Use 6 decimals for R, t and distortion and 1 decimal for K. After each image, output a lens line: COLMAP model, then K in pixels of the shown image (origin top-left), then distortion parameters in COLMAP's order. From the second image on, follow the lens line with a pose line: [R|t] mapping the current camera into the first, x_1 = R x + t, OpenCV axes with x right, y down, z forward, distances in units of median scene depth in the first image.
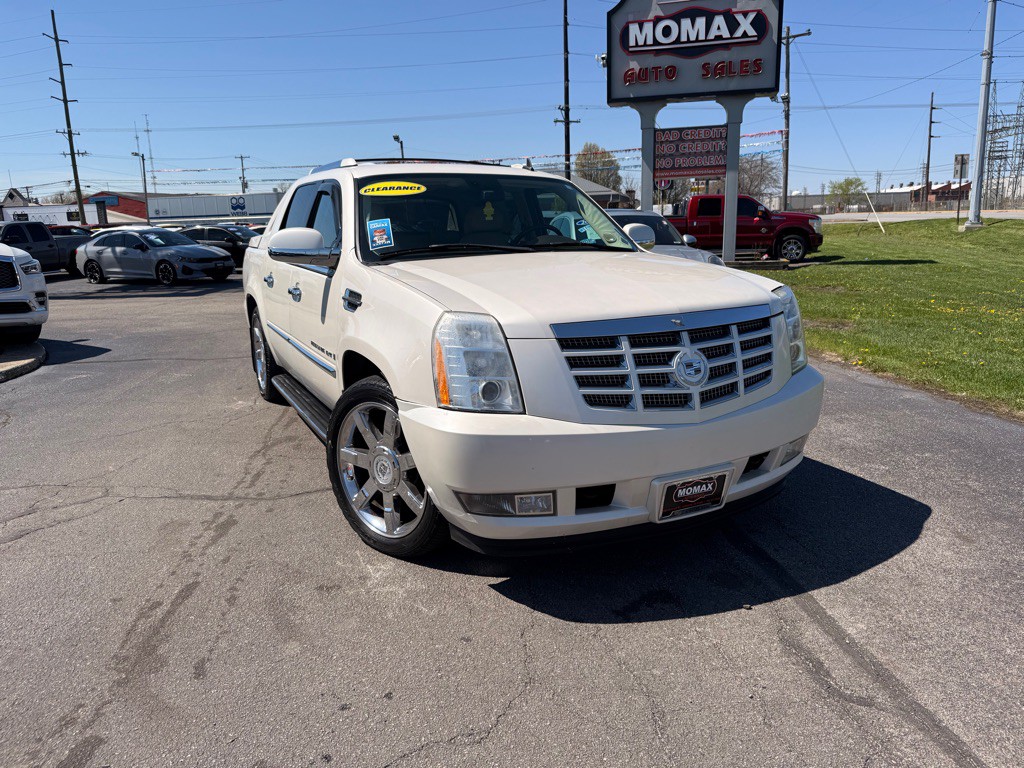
lens RADIAL K [[752.1, 0, 521.6], [0, 752.1, 379.7], [0, 0, 1]] dist [0.004134, -0.002525]
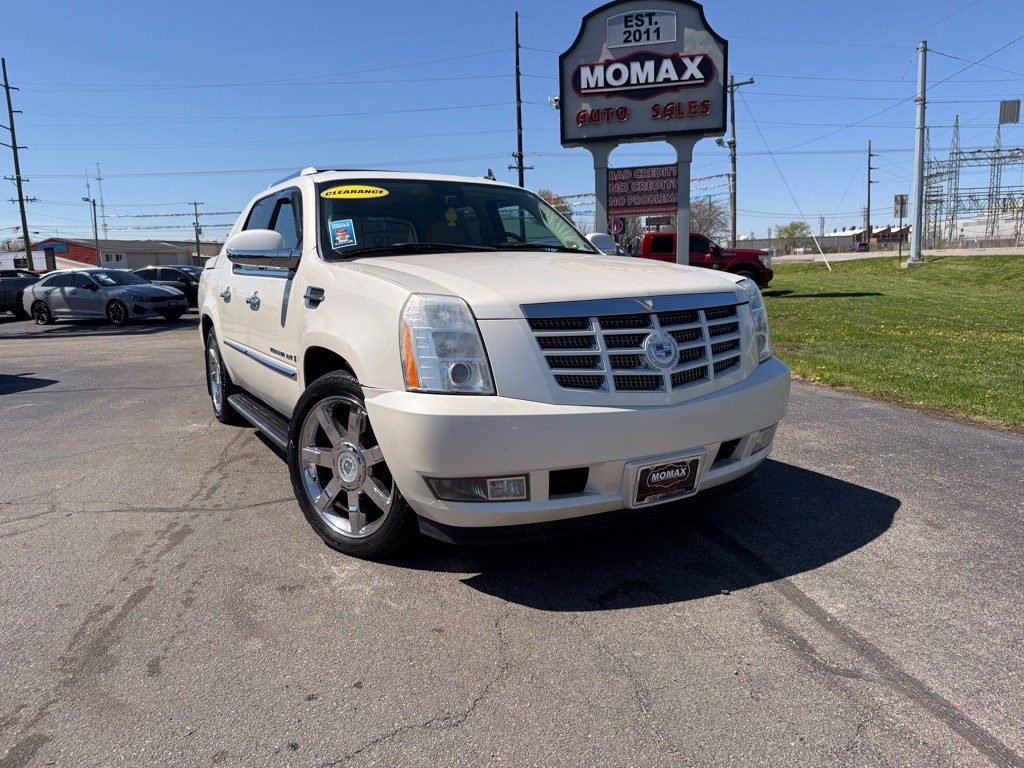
lens RADIAL K [[751.1, 0, 512.0], [0, 751.1, 384.0], [0, 0, 1]] dist [0.006027, -0.005139]
pose [[0.998888, -0.014016, 0.045009, -0.014891], [0.016497, 0.998338, -0.055227, 0.070286], [-0.044160, 0.055908, 0.997459, 0.020334]]
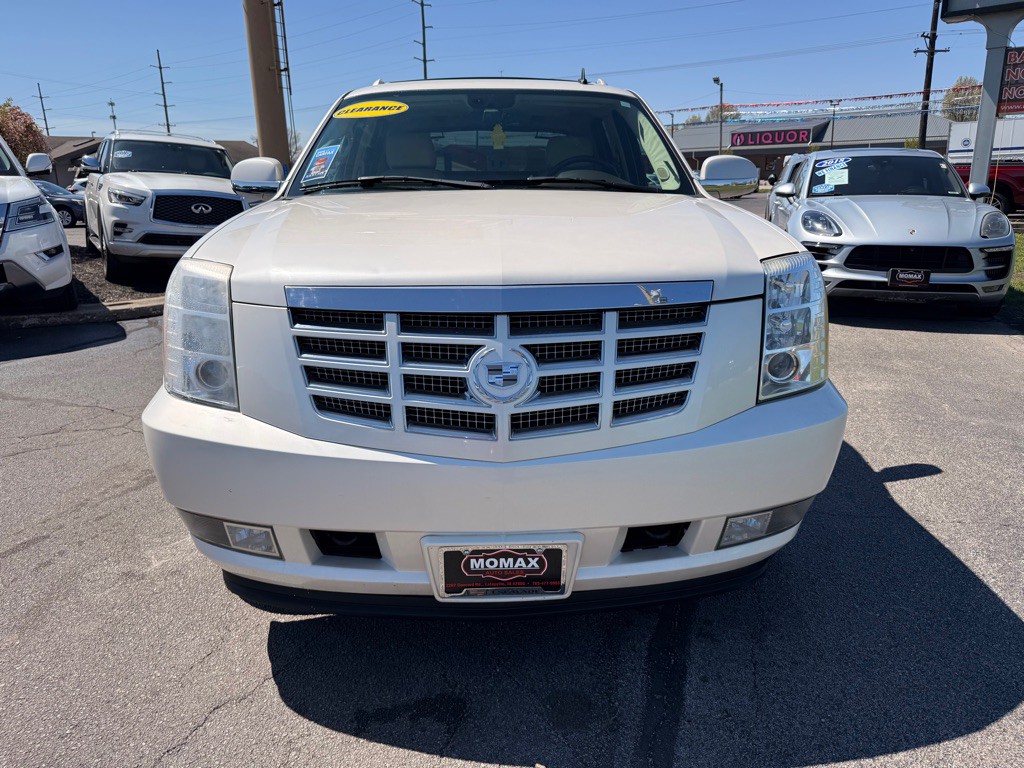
lens RADIAL K [[751.1, 0, 512.0], [0, 751.1, 384.0], [0, 0, 1]] dist [0.006027, -0.005139]
pose [[0.901762, 0.125622, -0.413575, 0.428606], [-0.097478, 0.991290, 0.088558, -0.055032], [0.421098, -0.039544, 0.906153, 0.384156]]
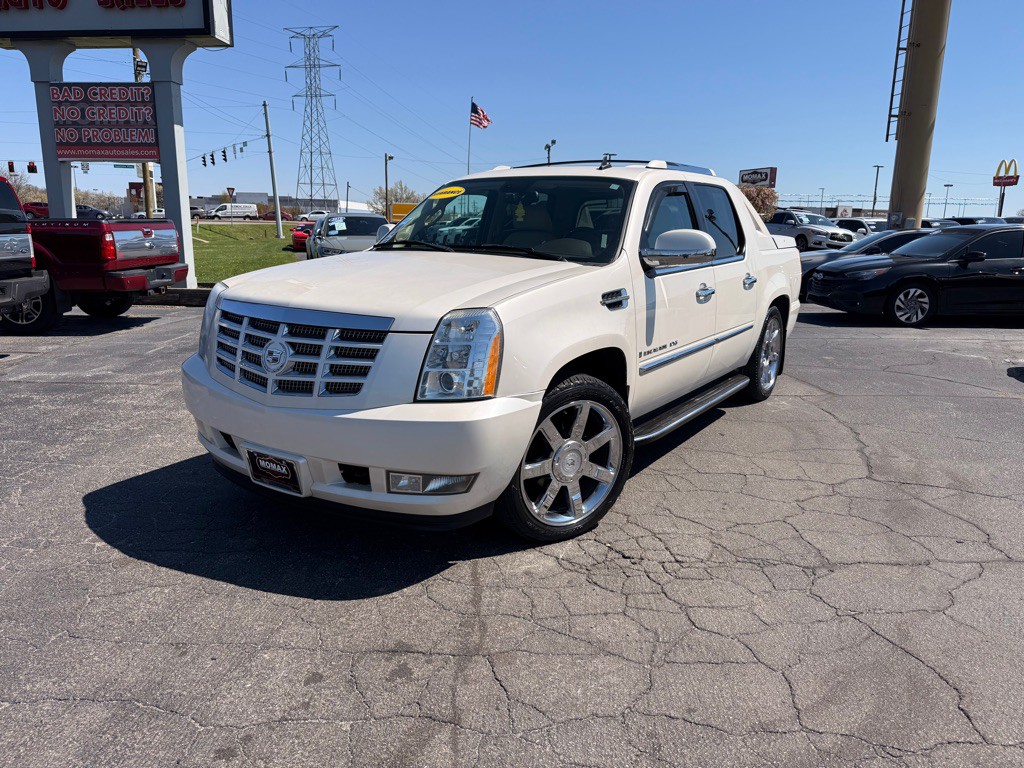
lens RADIAL K [[749.5, 0, 506.4], [0, 749.5, 387.3], [0, 0, 1]] dist [0.004195, -0.007690]
pose [[0.486885, 0.216525, -0.846204, 1.166964], [-0.204845, 0.970075, 0.130358, -0.161776], [0.849107, 0.109871, 0.516669, 0.630517]]
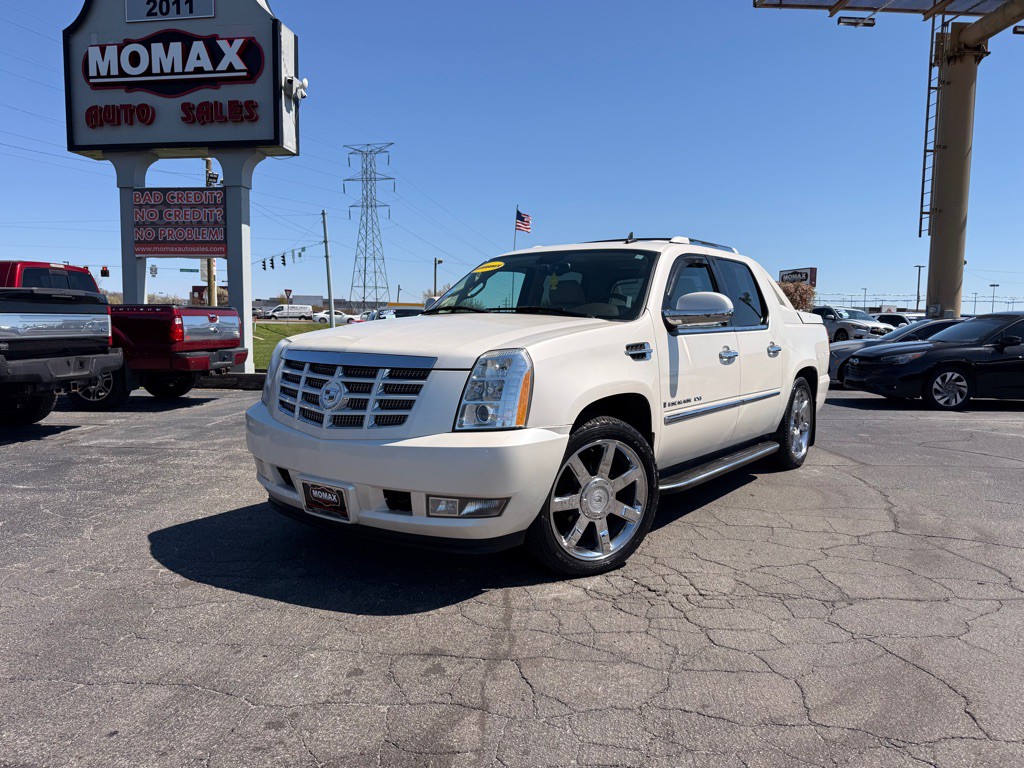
lens RADIAL K [[751.1, 0, 512.0], [0, 751.1, 384.0], [0, 0, 1]] dist [0.006027, -0.005139]
pose [[0.440787, 0.099004, -0.892135, 1.275747], [-0.207223, 0.978274, 0.006178, -0.089748], [0.873365, 0.182148, 0.451726, 0.608563]]
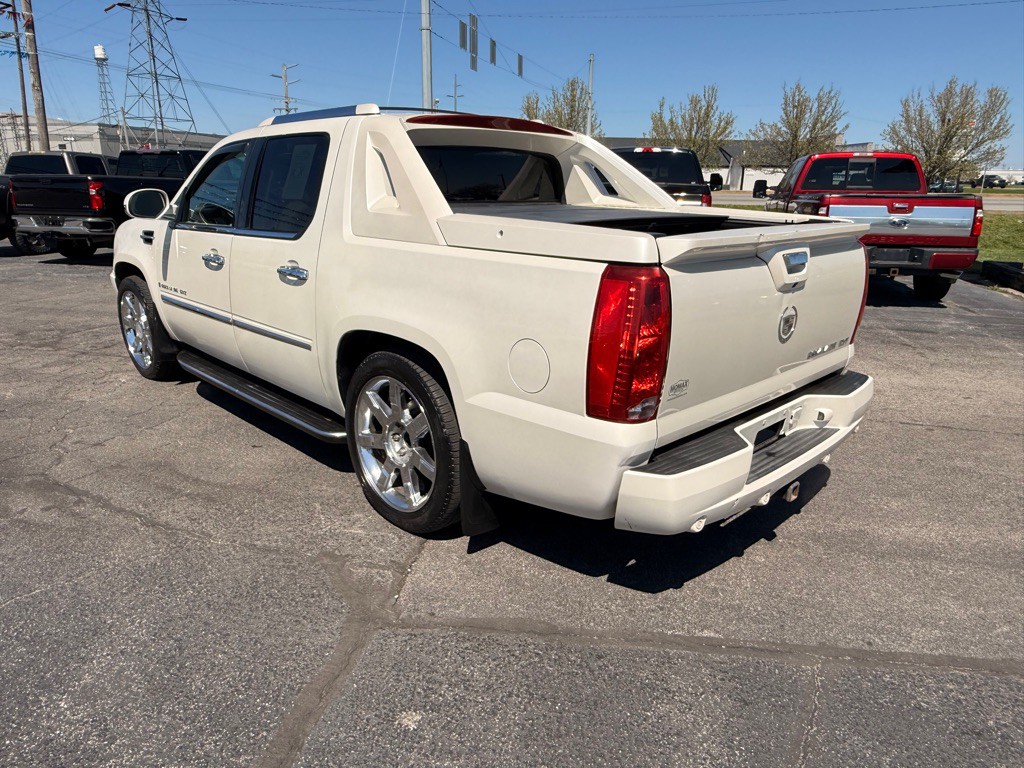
lens RADIAL K [[700.1, 0, 470.9], [0, 700.1, 364.9], [0, 0, 1]] dist [0.002221, 0.001315]
pose [[-0.966433, 0.075285, -0.245642, 0.000232], [-0.043705, 0.893994, 0.445943, -0.631493], [0.253176, 0.441710, -0.860694, 2.914348]]
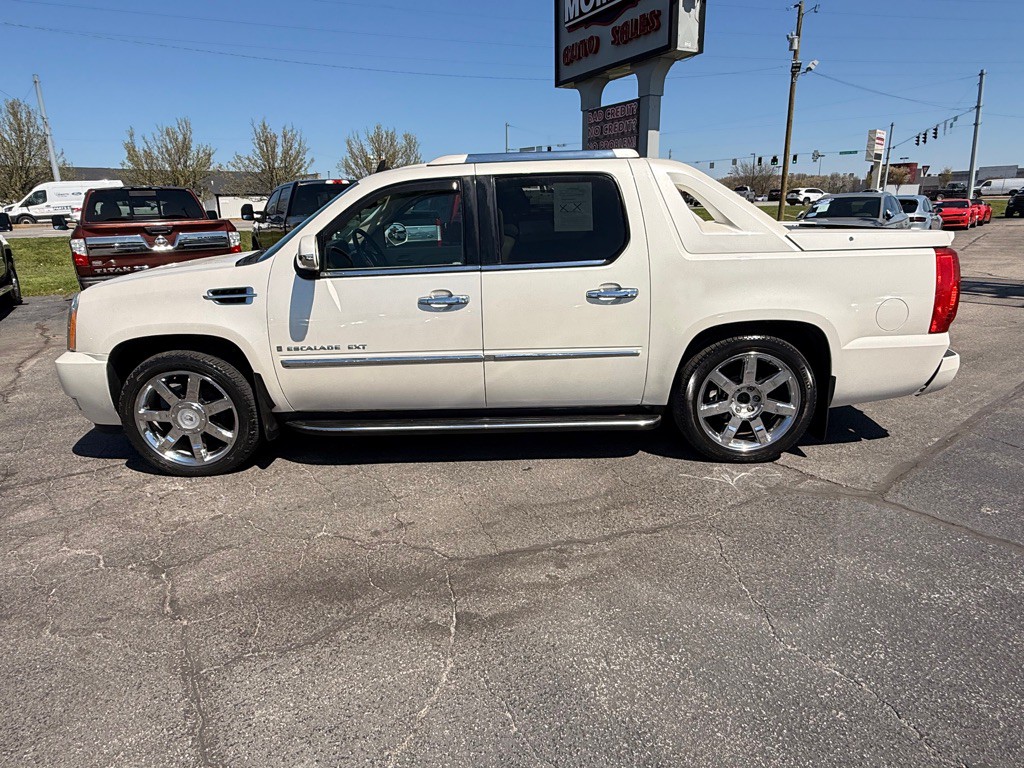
lens RADIAL K [[630.9, 0, 512.0], [0, 630.9, 384.0], [0, 0, 1]] dist [-0.000358, 0.000462]
pose [[-0.480956, 0.272824, -0.833216, 0.996719], [-0.145459, 0.912351, 0.382698, -0.525898], [0.864594, 0.305260, -0.399116, 2.228187]]
